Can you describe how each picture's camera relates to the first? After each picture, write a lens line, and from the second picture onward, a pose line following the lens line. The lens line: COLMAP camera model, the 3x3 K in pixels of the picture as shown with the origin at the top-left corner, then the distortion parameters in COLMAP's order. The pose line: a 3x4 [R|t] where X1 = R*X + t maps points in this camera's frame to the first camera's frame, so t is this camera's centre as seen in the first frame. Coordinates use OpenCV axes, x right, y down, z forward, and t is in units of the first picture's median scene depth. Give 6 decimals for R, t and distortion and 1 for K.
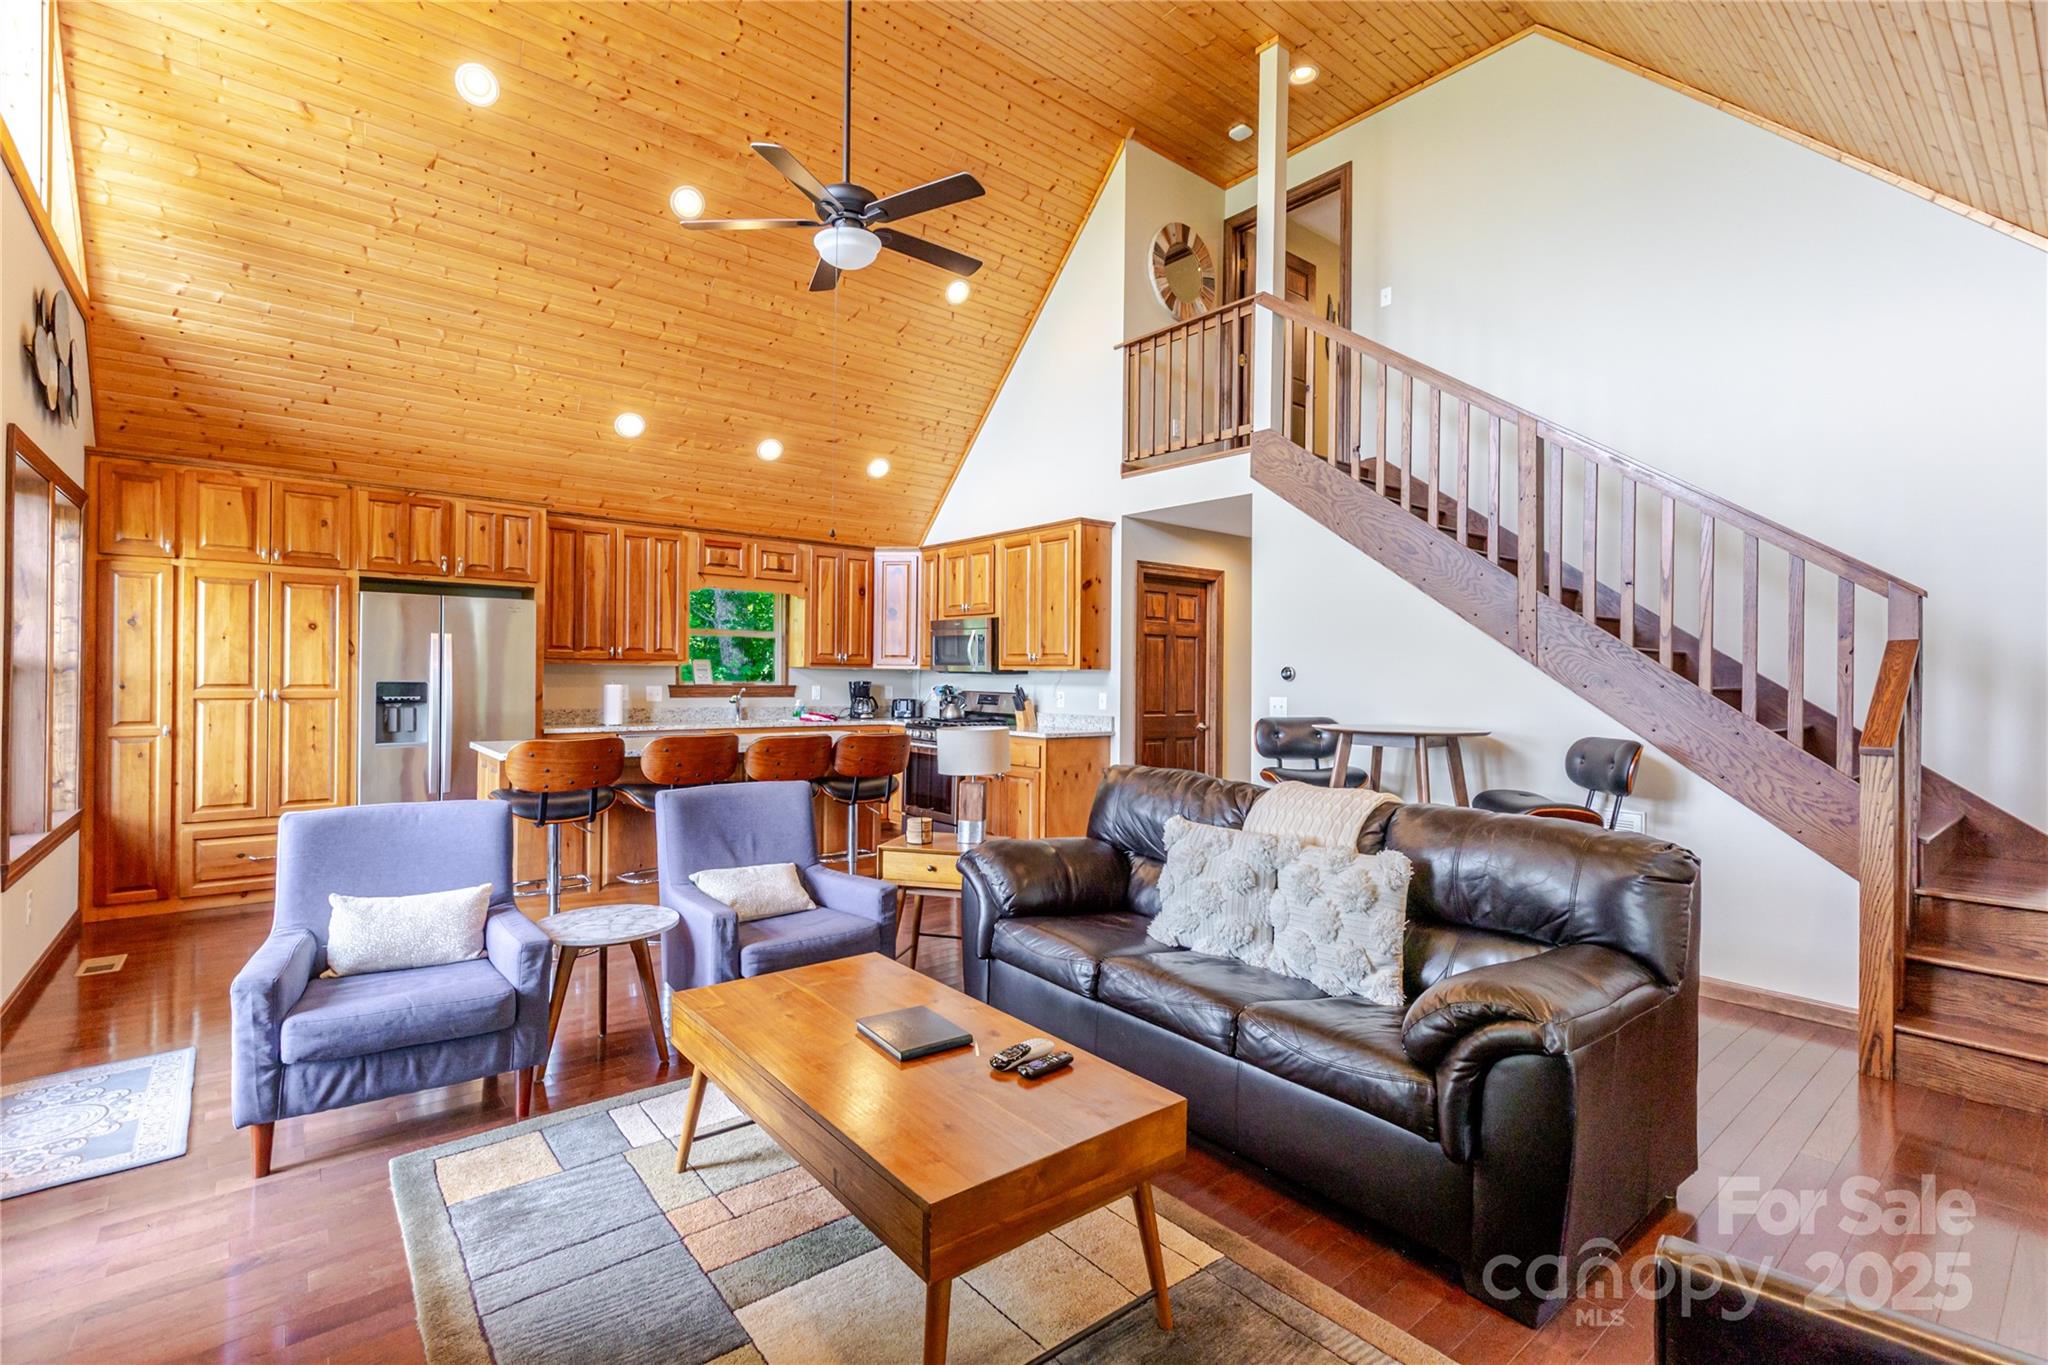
lens RADIAL K [[922.2, 0, 1014.0], [0, 922.2, 675.7], [0, 0, 1]] dist [0.004720, -0.000729]
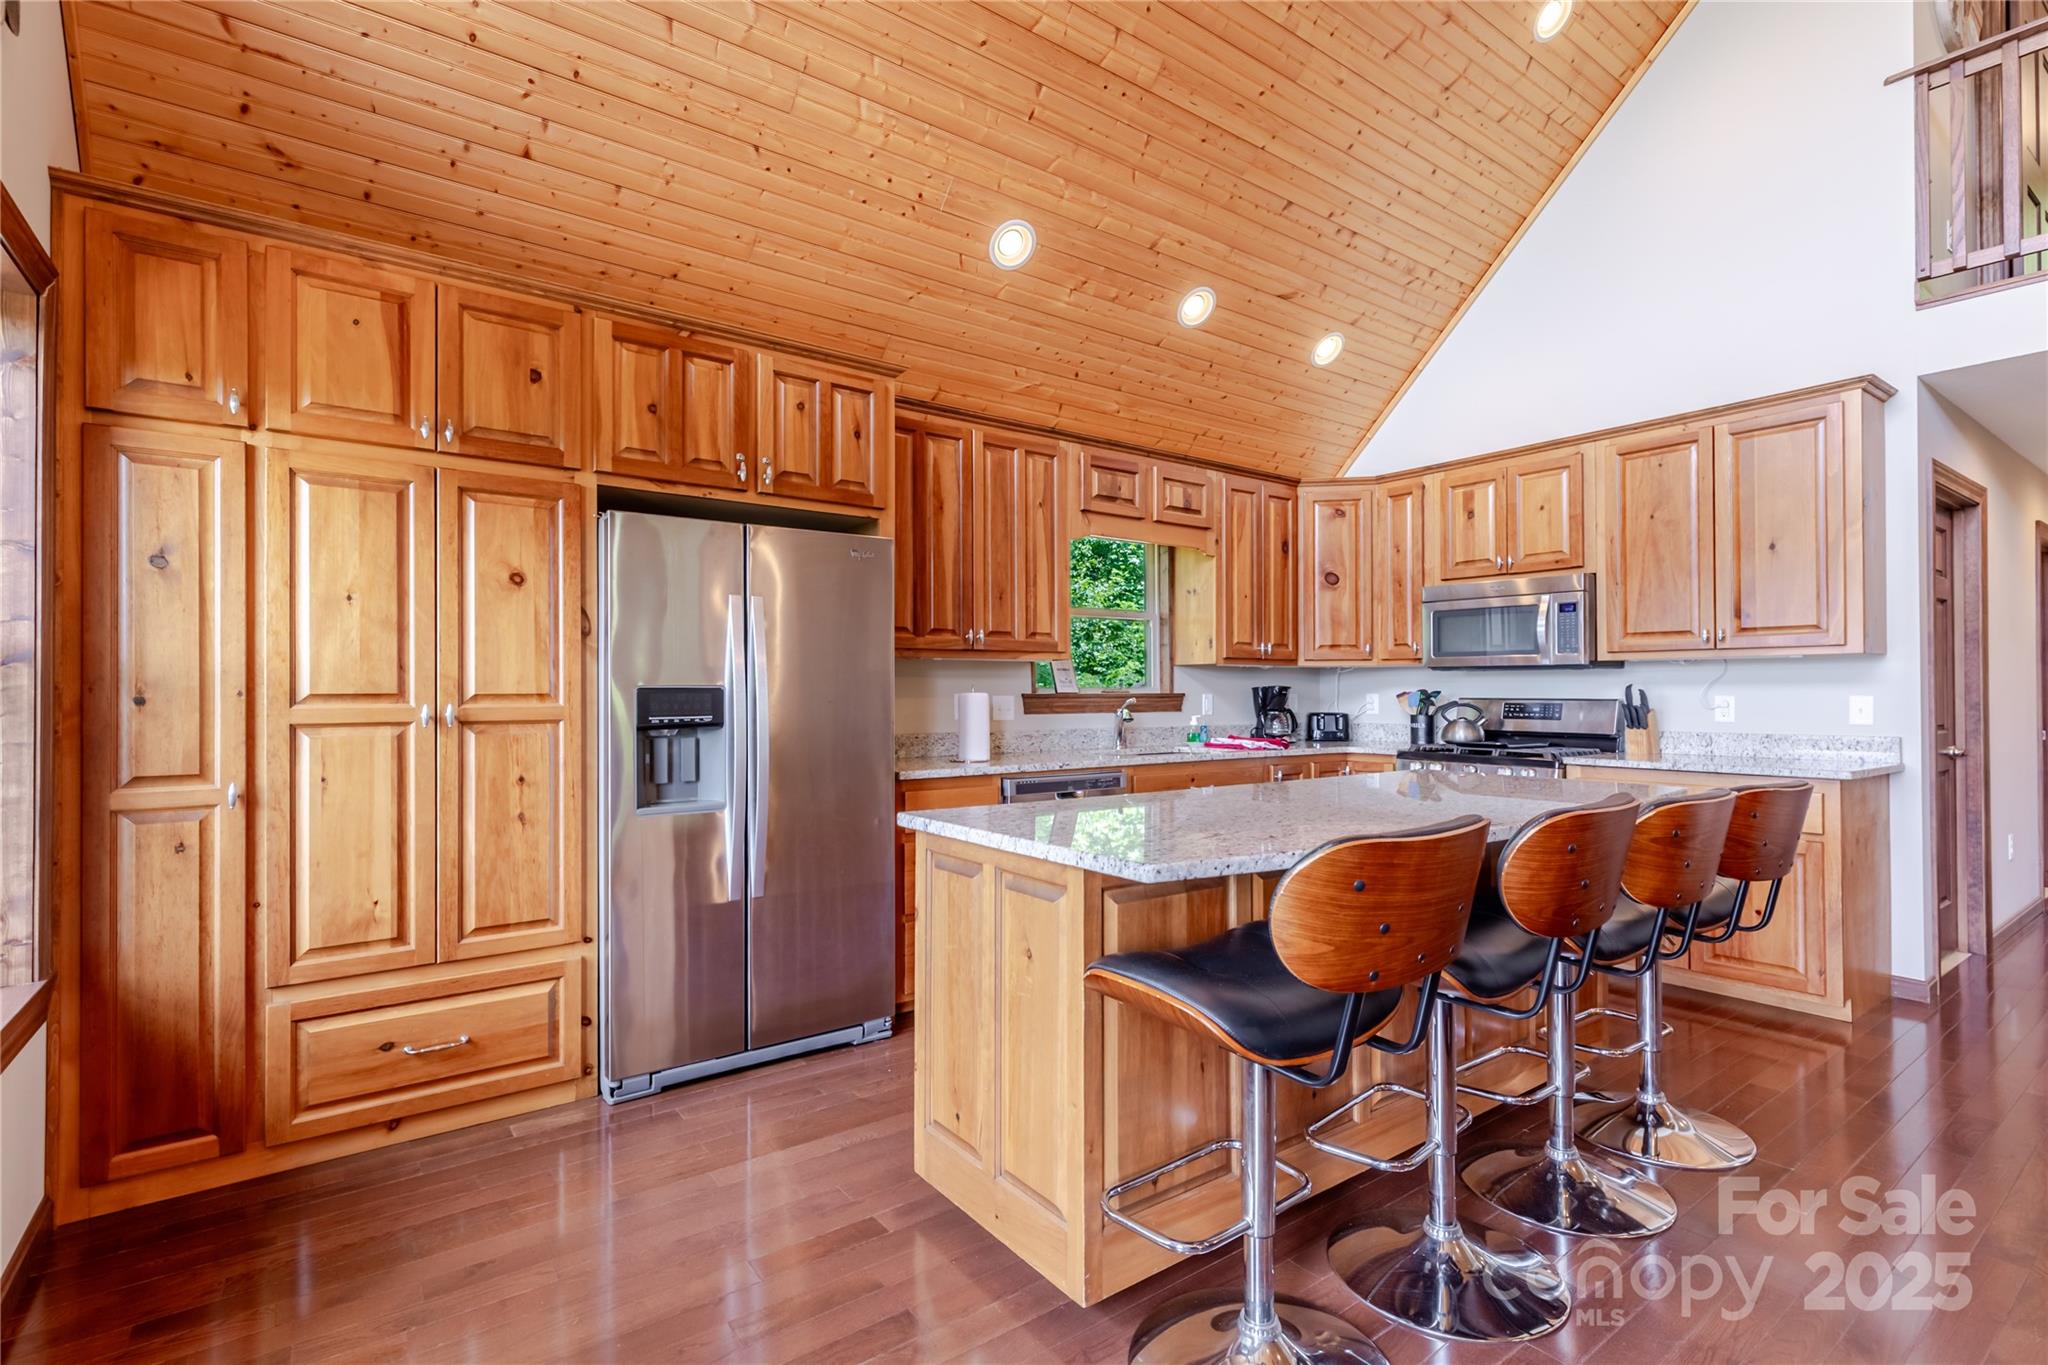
lens RADIAL K [[922.2, 0, 1045.2], [0, 922.2, 690.4], [0, 0, 1]] dist [0.004720, -0.000729]
pose [[0.999862, -0.012951, -0.010422, -0.460241], [0.012921, 0.999912, -0.002945, 0.012482], [0.010460, 0.002810, 0.999941, 0.493042]]
